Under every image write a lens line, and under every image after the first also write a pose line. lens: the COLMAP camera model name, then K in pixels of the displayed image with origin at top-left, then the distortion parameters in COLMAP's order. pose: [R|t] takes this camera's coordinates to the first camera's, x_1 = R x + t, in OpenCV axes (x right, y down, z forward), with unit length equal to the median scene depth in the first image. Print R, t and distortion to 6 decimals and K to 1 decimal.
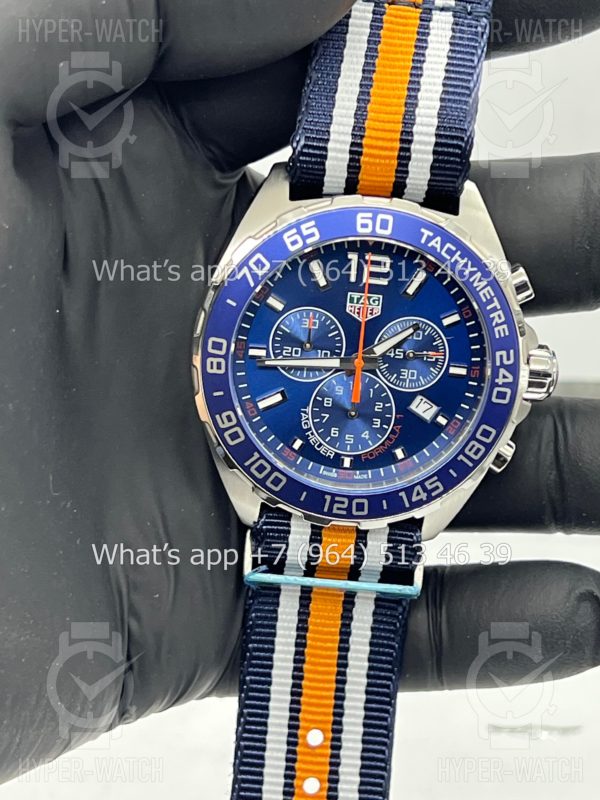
lens RADIAL K [[1795.1, 0, 273.2], [0, 1795.1, 400.7], [0, 0, 1]] dist [0.039423, 0.213108]
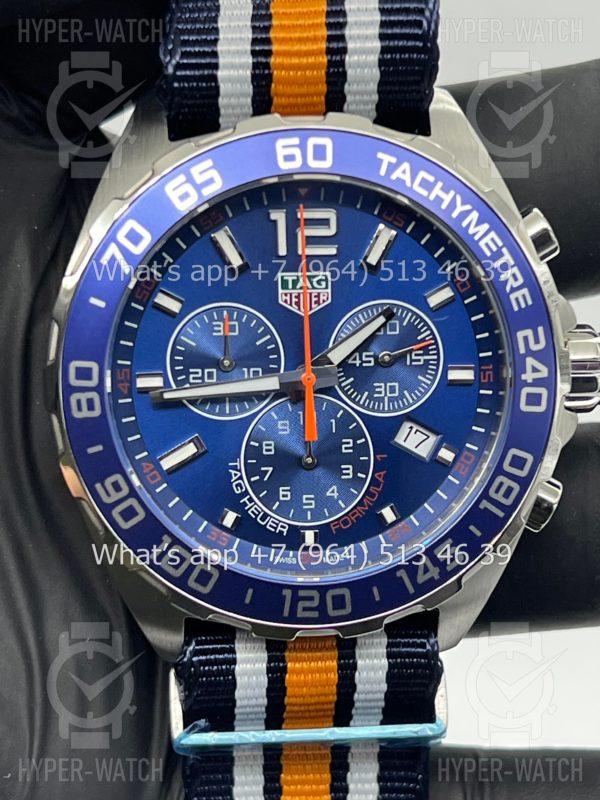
lens RADIAL K [[1817.9, 0, 290.4], [0, 1817.9, 466.6], [0, 0, 1]] dist [0.053900, -0.803045]
pose [[0.991322, -0.122234, 0.048361, 0.006015], [0.126638, 0.986694, -0.101972, 0.075679], [-0.035253, 0.107211, 0.993611, 0.355222]]
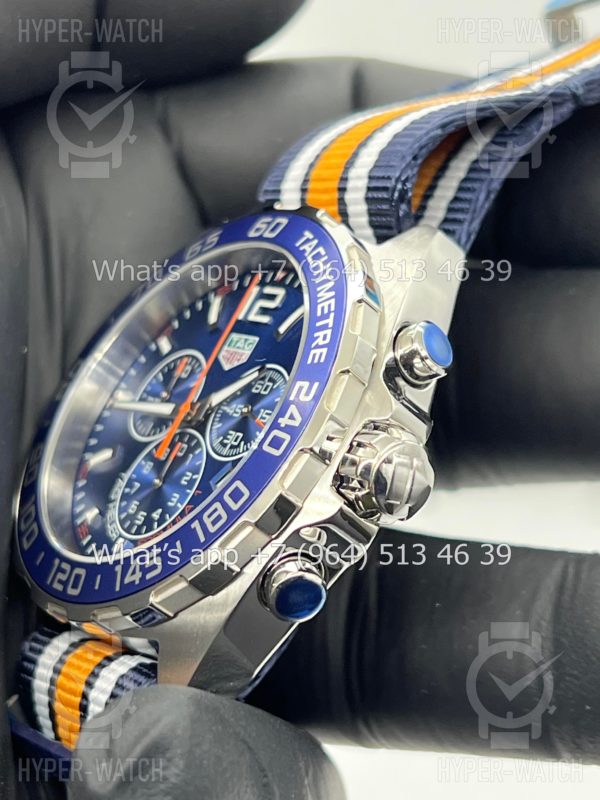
lens RADIAL K [[1858.9, 0, 300.0], [0, 1858.9, 400.0], [0, 0, 1]] dist [0.086714, 0.381368]
pose [[0.617761, 0.019757, -0.786117, 0.642365], [-0.540532, 0.736737, -0.406255, 0.245897], [0.571135, 0.675891, 0.465807, 0.684593]]
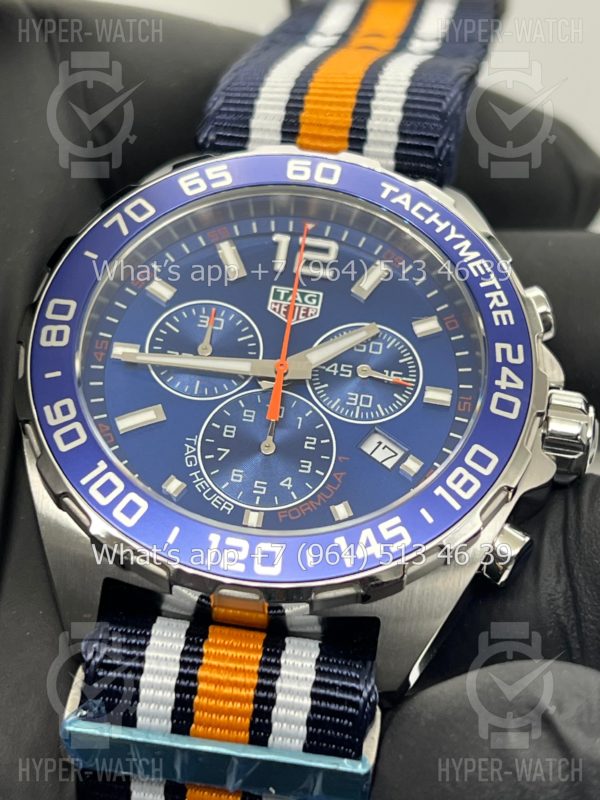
lens RADIAL K [[1858.9, 0, 300.0], [0, 1858.9, 400.0], [0, 0, 1]] dist [0.086714, 0.381368]
pose [[0.998277, 0.047162, -0.034921, 0.077879], [-0.058481, 0.750165, -0.658659, 0.421666], [-0.004867, 0.659566, 0.751631, 0.510719]]
